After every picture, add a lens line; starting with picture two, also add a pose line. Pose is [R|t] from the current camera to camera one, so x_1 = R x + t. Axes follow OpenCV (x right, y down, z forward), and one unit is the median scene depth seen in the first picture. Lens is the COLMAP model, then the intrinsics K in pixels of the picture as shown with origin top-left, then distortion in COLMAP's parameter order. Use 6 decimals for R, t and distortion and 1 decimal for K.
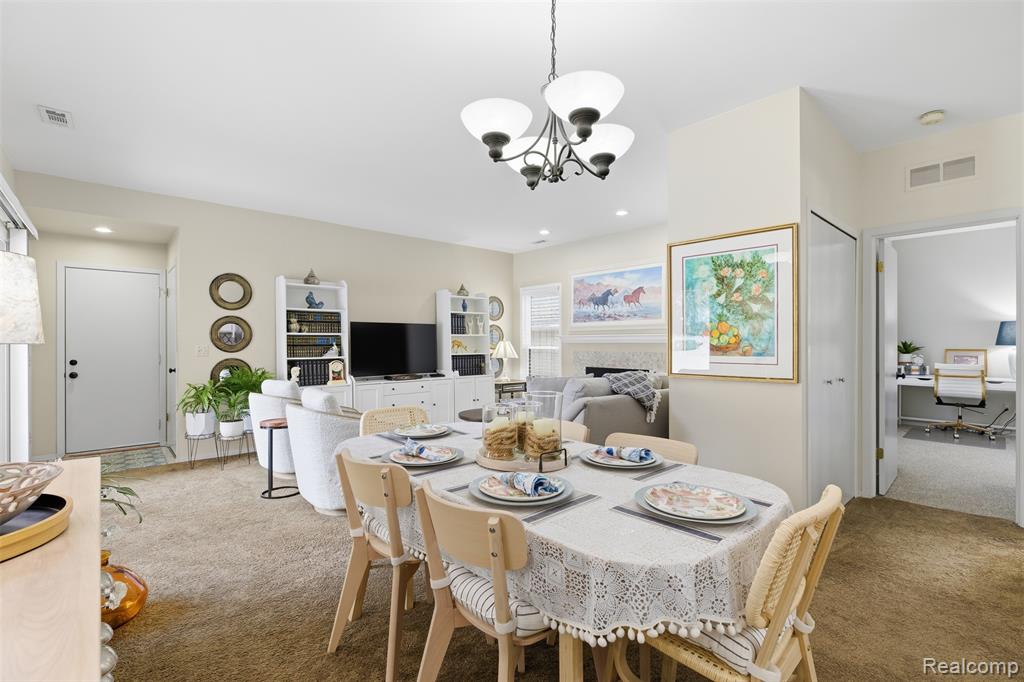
lens RADIAL K [[465.3, 0, 510.6], [0, 465.3, 341.1], [0, 0, 1]] dist [-0.008505, 0.001340]
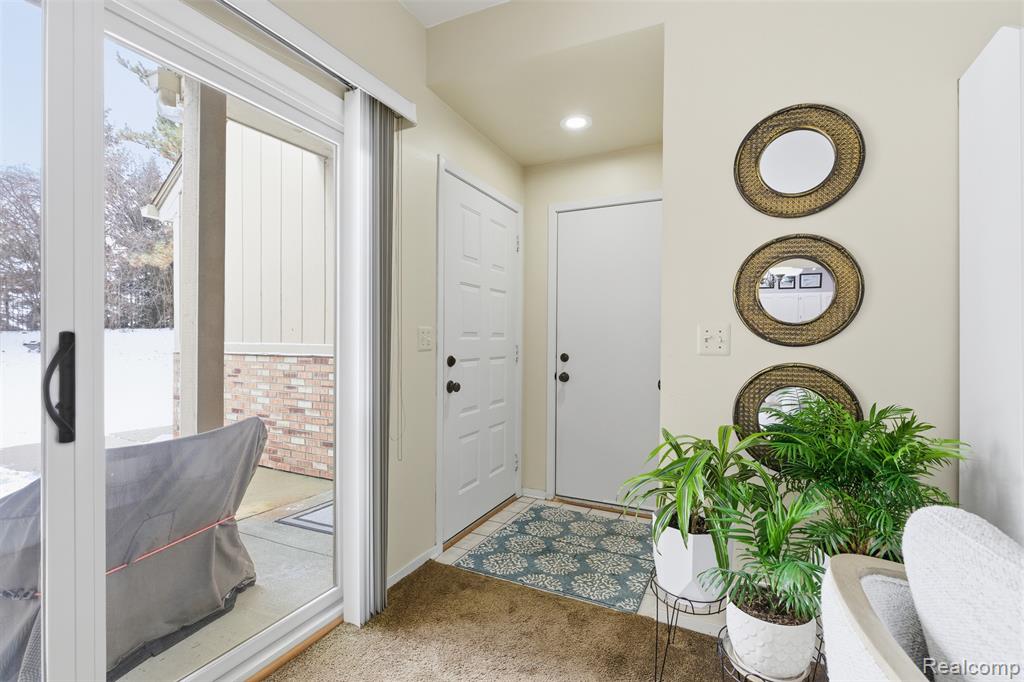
lens RADIAL K [[465.3, 0, 512.2], [0, 465.3, 342.1], [0, 0, 1]] dist [-0.008505, 0.001340]
pose [[0.380519, 0.010441, -0.924714, -0.344562], [-0.004097, 0.999945, 0.009604, 0.017642], [0.924764, 0.000134, 0.380541, 0.635618]]
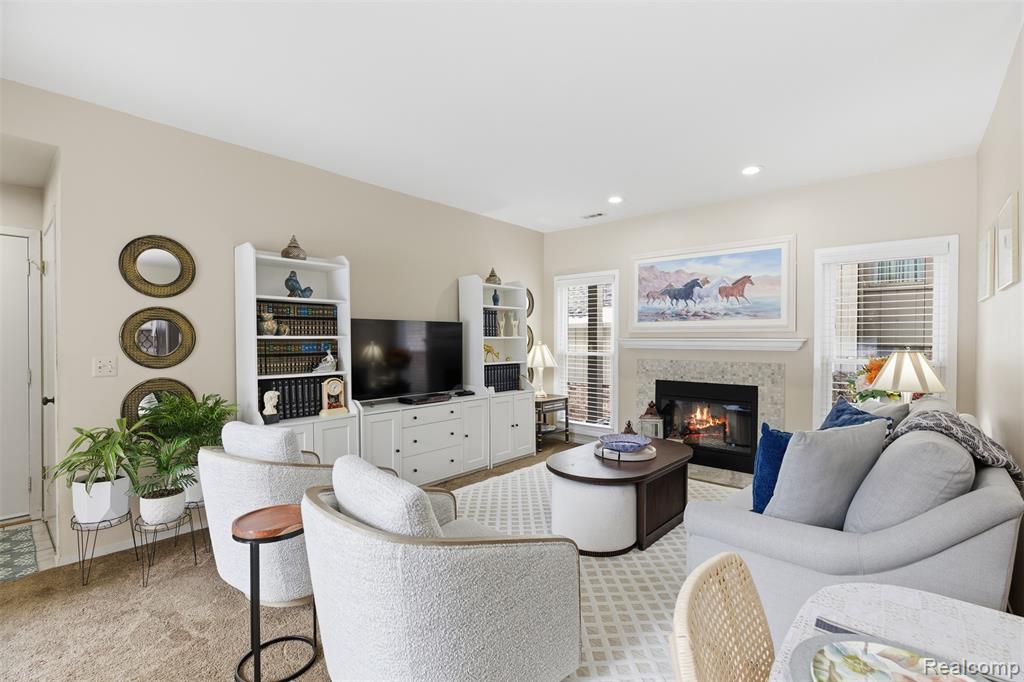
lens RADIAL K [[465.3, 0, 512.4], [0, 465.3, 343.0], [0, 0, 1]] dist [-0.008505, 0.001340]
pose [[0.992214, 0.003194, 0.124507, -0.208420], [-0.004640, 0.999925, 0.011324, -0.015776], [-0.124461, -0.011814, 0.992154, 0.326055]]
